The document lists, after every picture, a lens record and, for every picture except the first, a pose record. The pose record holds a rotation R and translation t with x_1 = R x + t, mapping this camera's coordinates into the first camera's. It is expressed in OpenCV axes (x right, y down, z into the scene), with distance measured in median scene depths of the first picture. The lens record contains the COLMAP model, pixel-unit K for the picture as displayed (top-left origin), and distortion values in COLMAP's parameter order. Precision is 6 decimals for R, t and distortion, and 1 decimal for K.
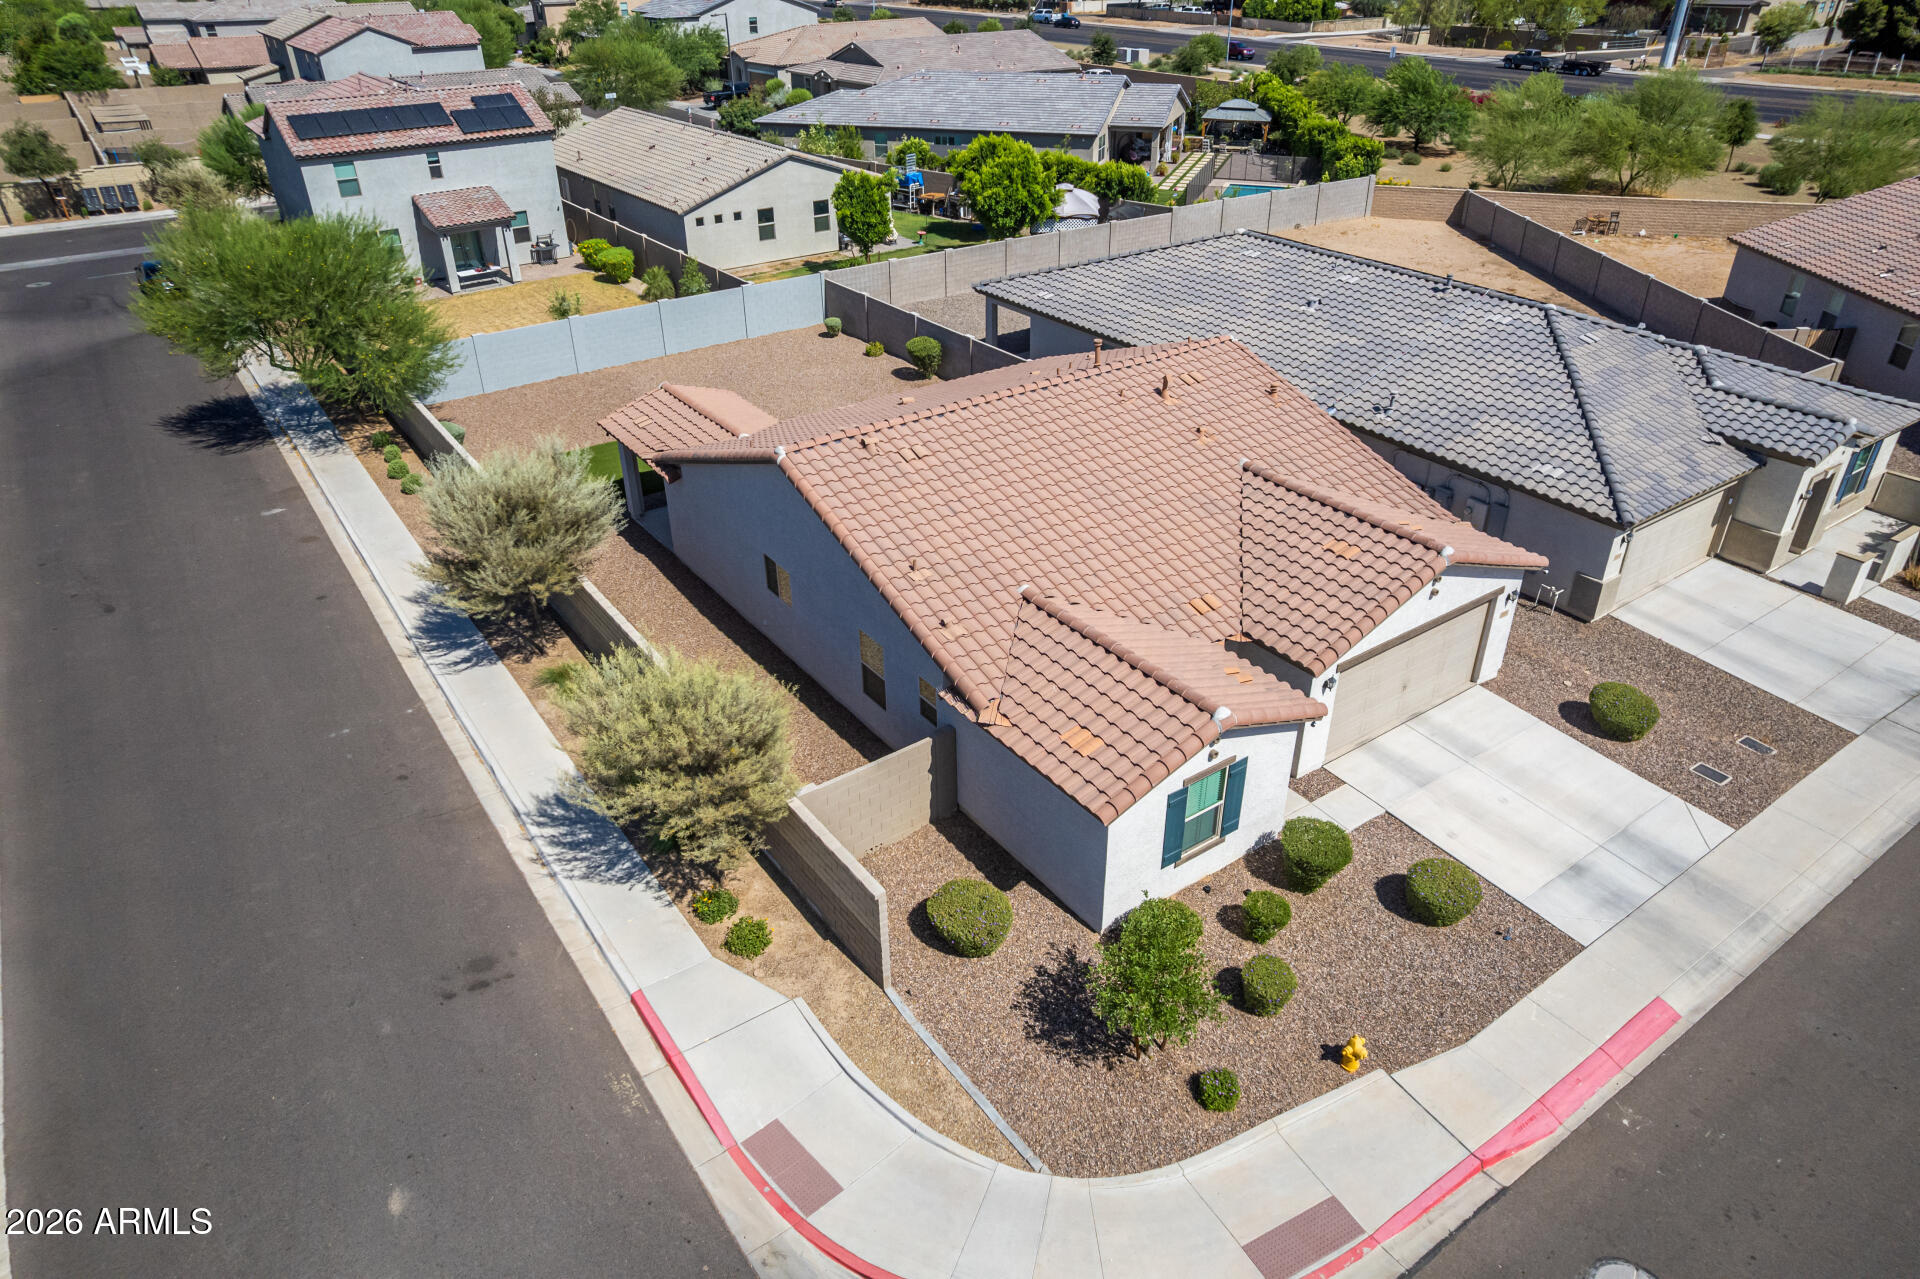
lens RADIAL K [[1228.8, 0, 964.9], [0, 1228.8, 642.2], [0, 0, 1]] dist [-0.072597, 0.065029]
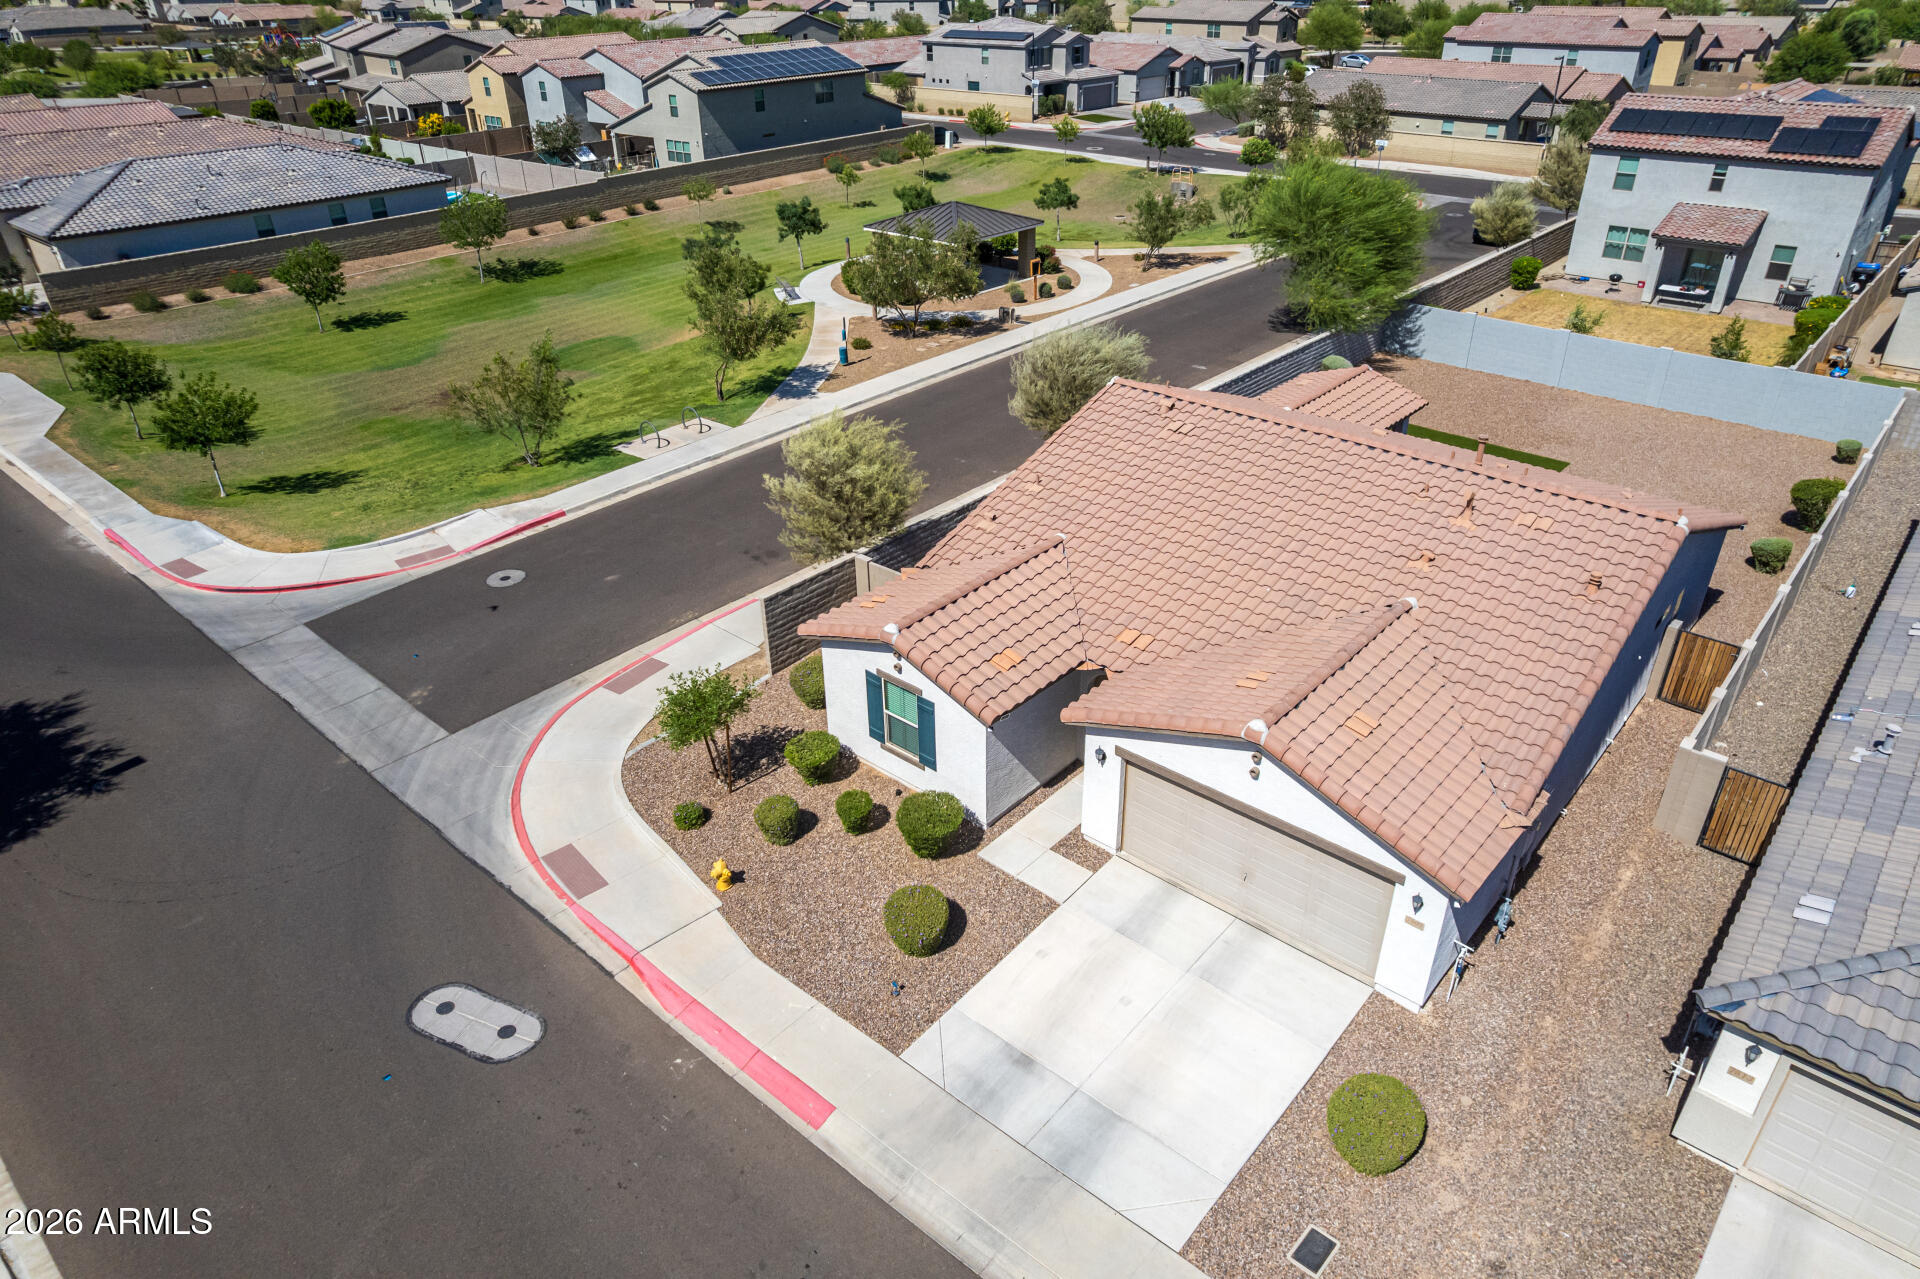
lens RADIAL K [[1228.8, 0, 964.9], [0, 1228.8, 642.2], [0, 0, 1]] dist [-0.072597, 0.065029]
pose [[0.231754, 0.493641, -0.838218, 0.918687], [-0.489166, 0.803946, 0.338211, -0.273286], [0.840837, 0.331646, 0.427790, 0.429711]]
